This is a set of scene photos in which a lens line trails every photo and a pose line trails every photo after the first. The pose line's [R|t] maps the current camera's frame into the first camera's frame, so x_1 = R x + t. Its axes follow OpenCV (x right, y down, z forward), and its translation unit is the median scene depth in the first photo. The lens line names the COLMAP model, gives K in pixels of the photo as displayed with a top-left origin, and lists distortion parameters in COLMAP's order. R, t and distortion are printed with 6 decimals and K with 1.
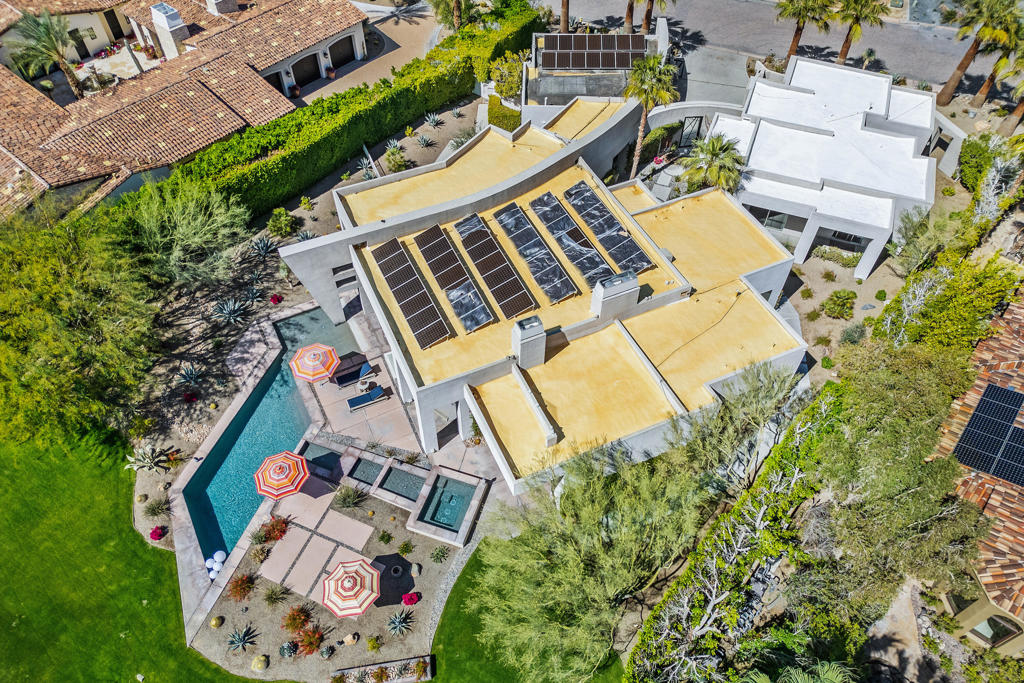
lens RADIAL K [[715.3, 0, 510.1], [0, 715.3, 338.1], [0, 0, 1]] dist [0.012676, 0.001421]
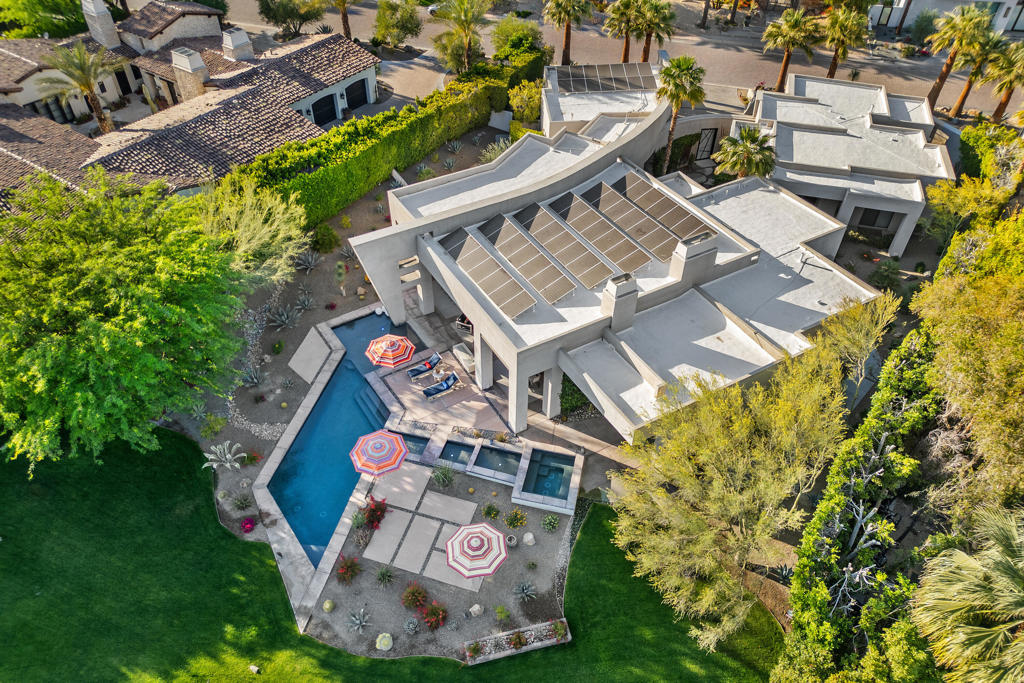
lens RADIAL K [[715.3, 0, 508.5], [0, 715.3, 369.6], [0, 0, 1]] dist [0.012676, 0.001421]
pose [[0.994824, -0.072759, 0.070937, -0.201660], [0.080080, 0.991082, -0.106510, 0.191338], [-0.062555, 0.111639, 0.991778, 0.034305]]
